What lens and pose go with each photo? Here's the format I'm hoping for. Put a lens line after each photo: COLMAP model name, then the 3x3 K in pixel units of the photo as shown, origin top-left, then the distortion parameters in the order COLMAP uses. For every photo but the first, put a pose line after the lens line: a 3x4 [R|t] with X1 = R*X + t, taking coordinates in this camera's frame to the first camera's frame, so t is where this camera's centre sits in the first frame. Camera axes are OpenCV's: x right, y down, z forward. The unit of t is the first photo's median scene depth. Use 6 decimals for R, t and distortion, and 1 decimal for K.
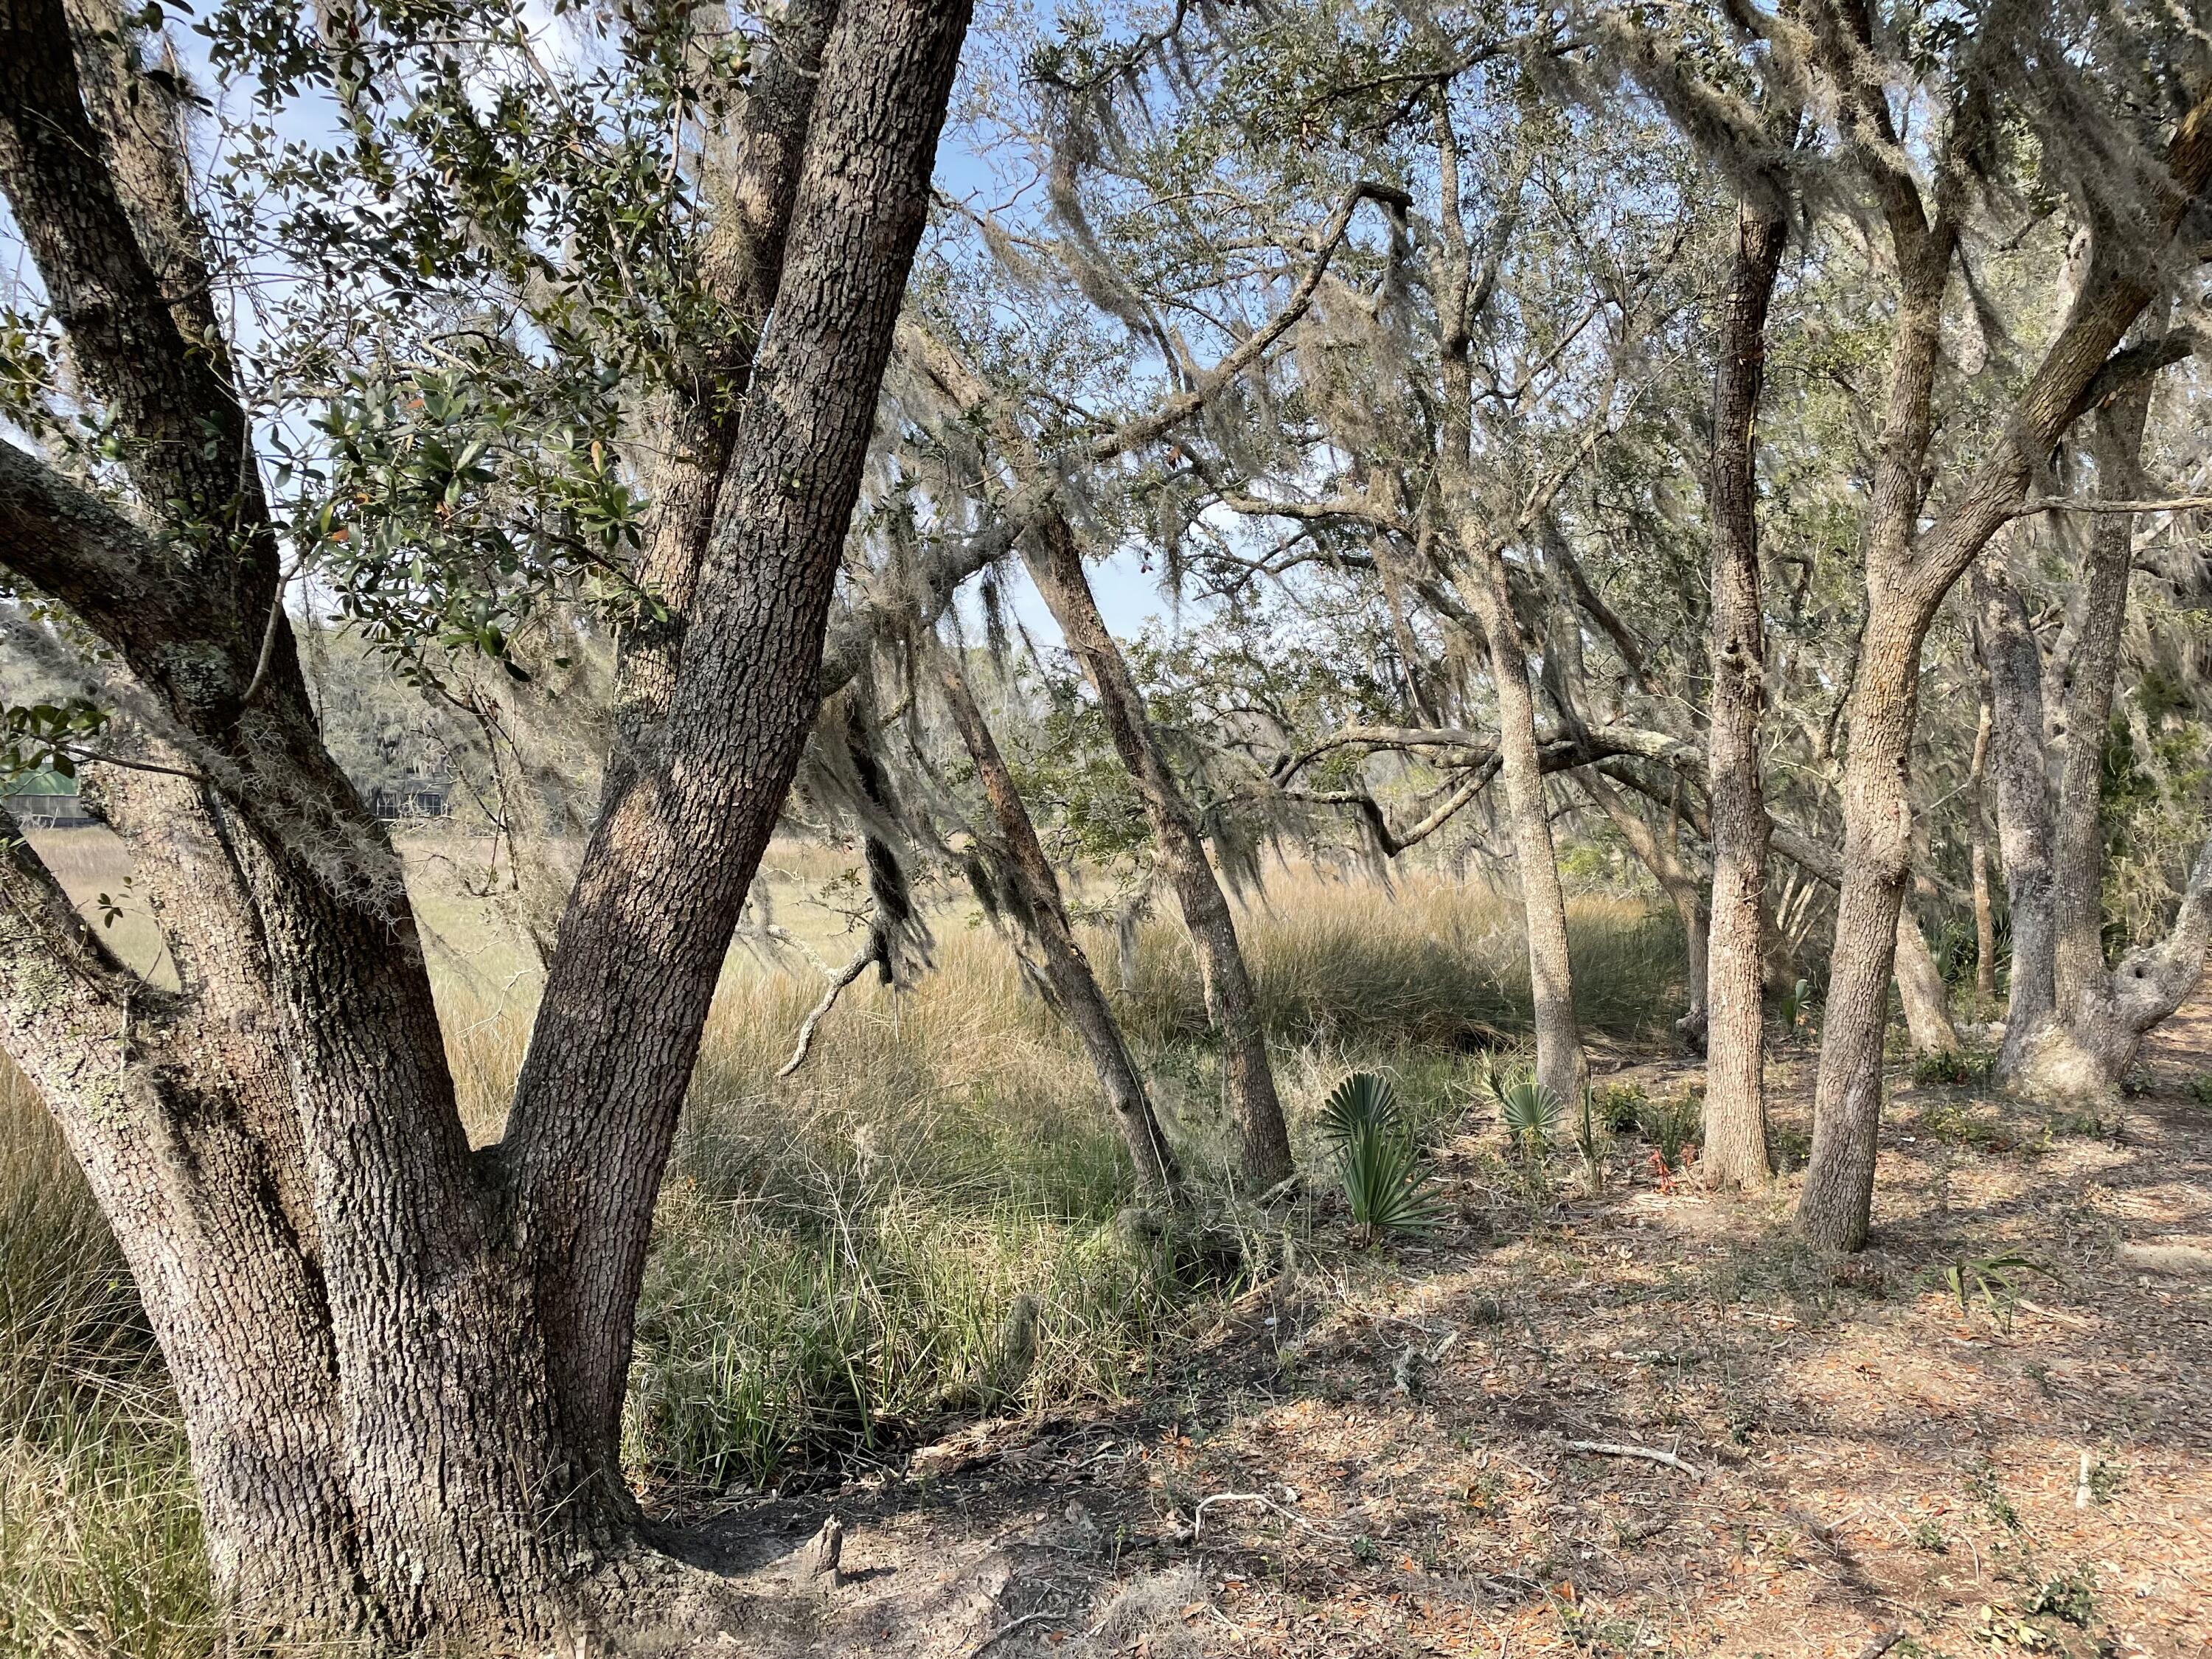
lens RADIAL K [[1627.6, 0, 1095.2], [0, 1627.6, 815.6], [0, 0, 1]] dist [0.098289, -0.136966]
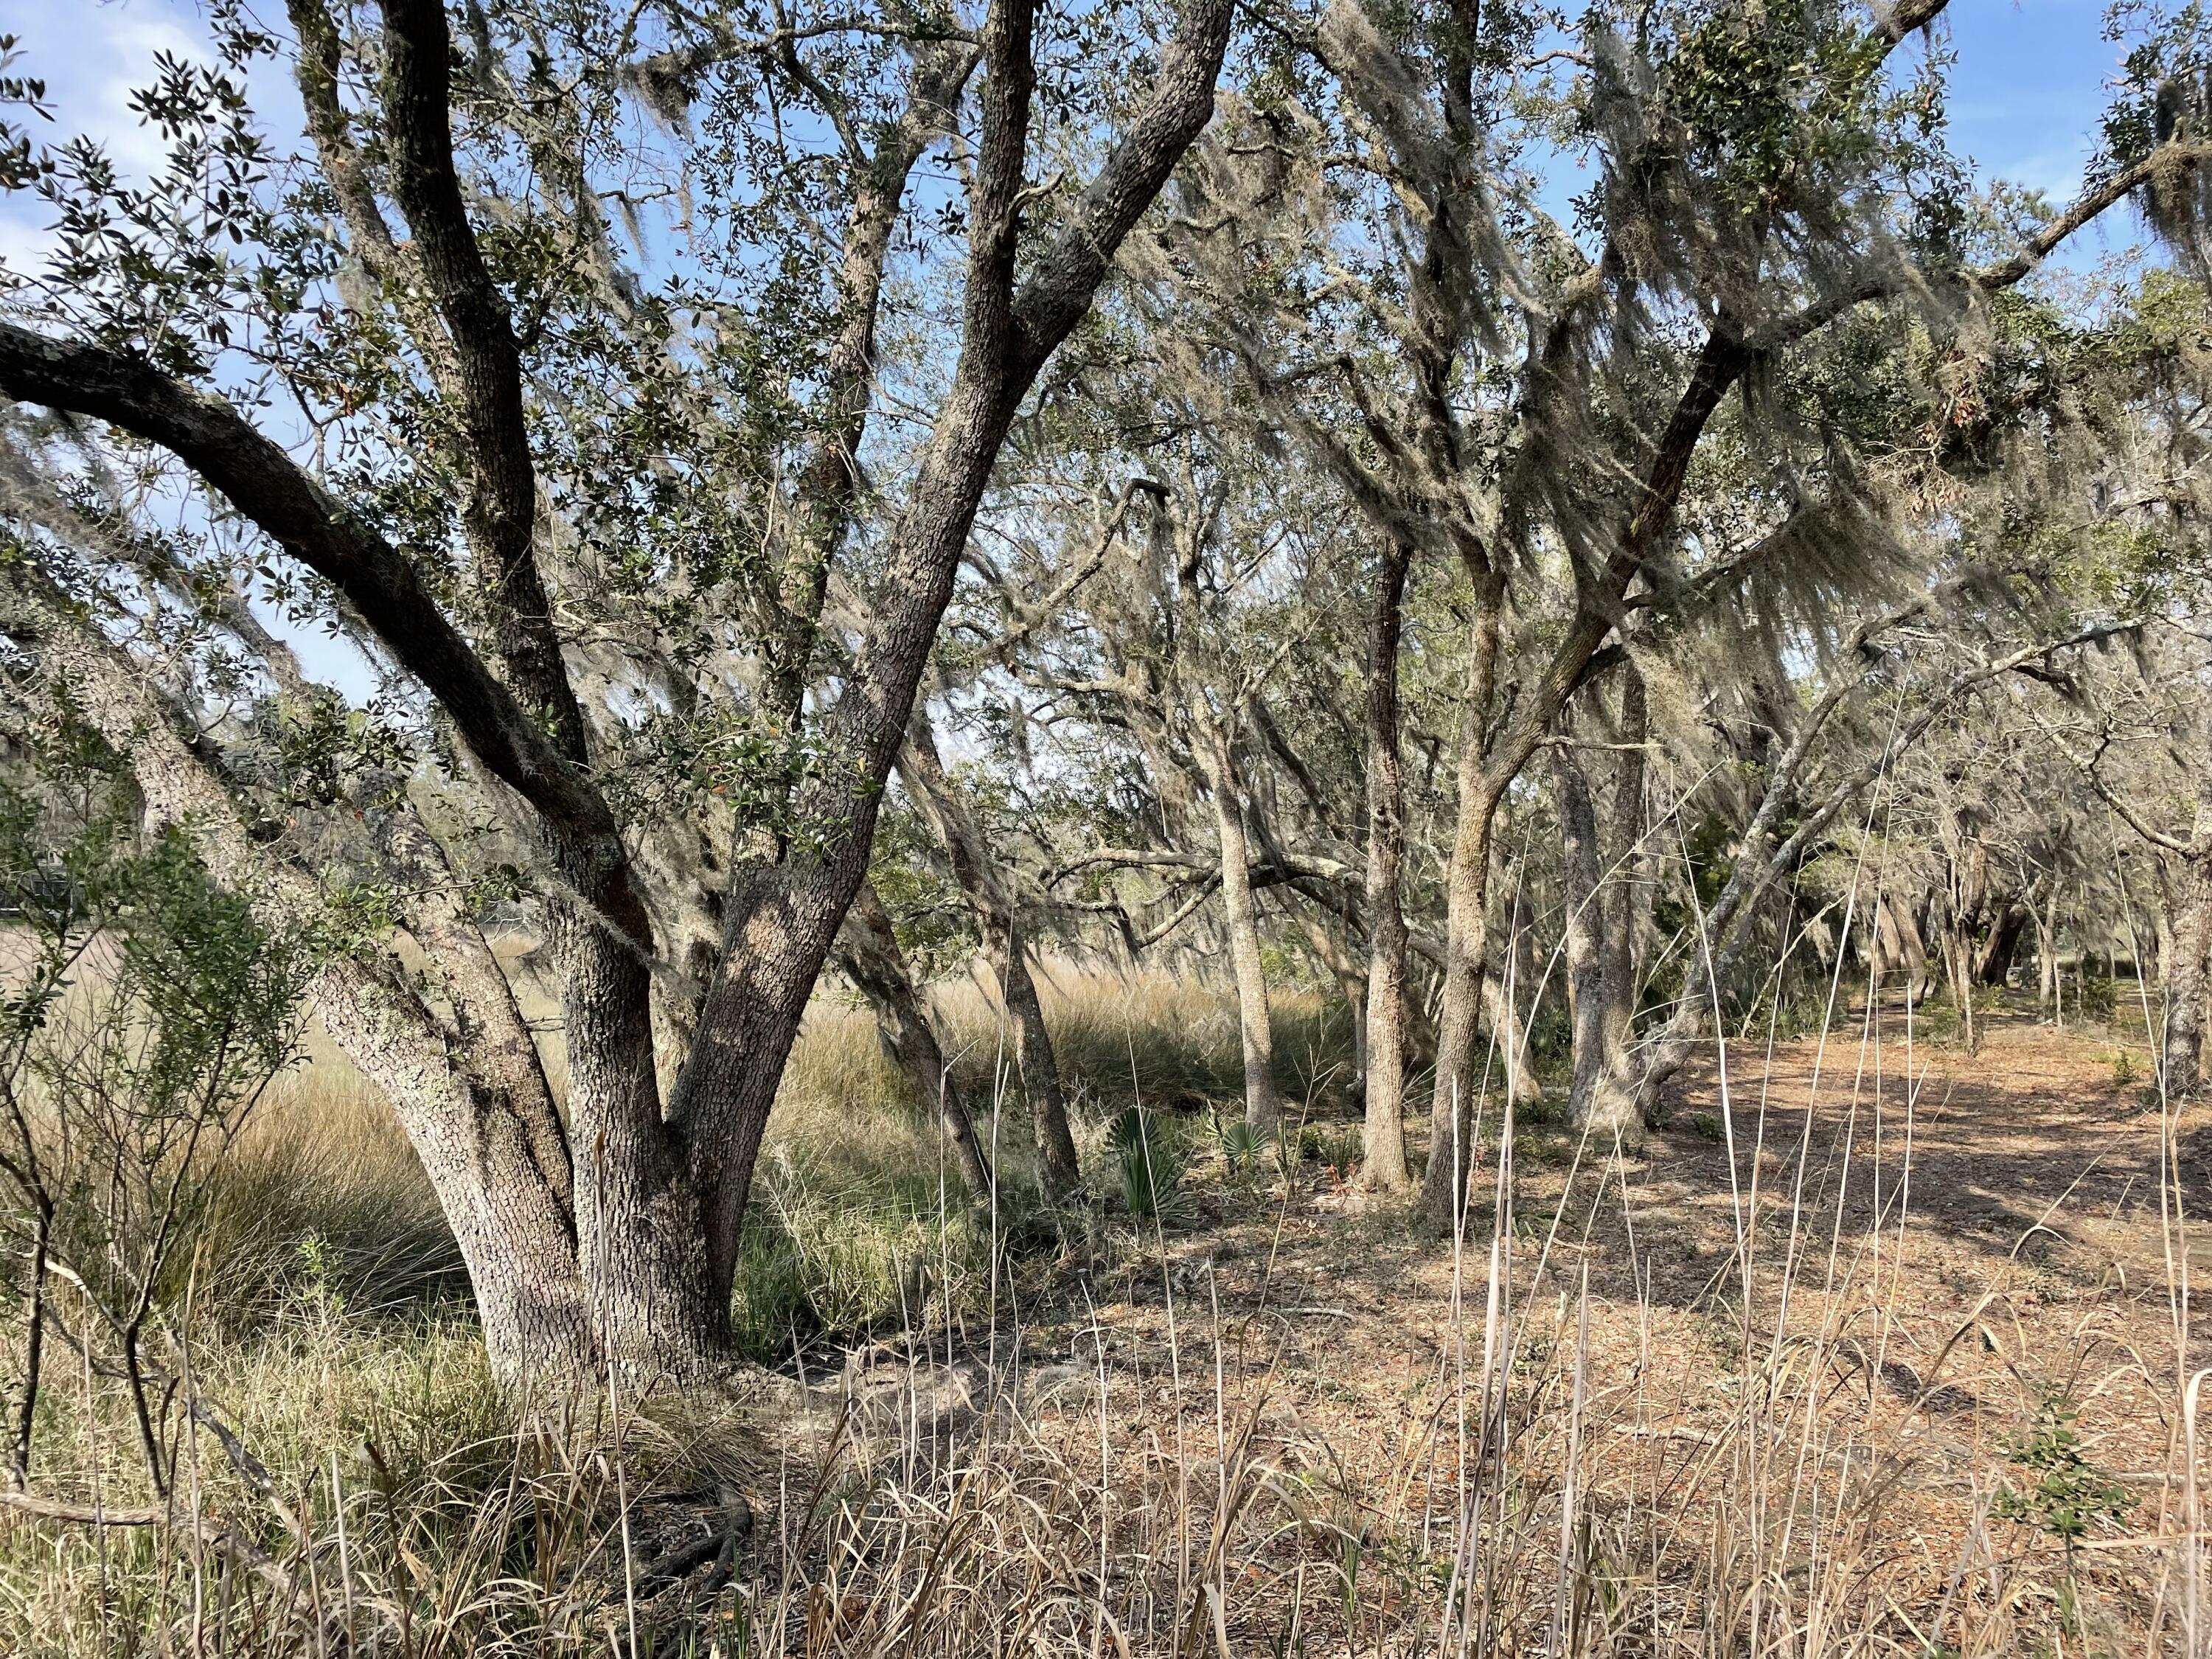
lens RADIAL K [[1627.6, 0, 1095.2], [0, 1627.6, 815.6], [0, 0, 1]] dist [0.098289, -0.136966]
pose [[0.982645, 0.023282, 0.184030, -0.110734], [-0.012319, 0.998093, -0.060494, -0.006189], [-0.185087, 0.057177, 0.981057, -0.319417]]
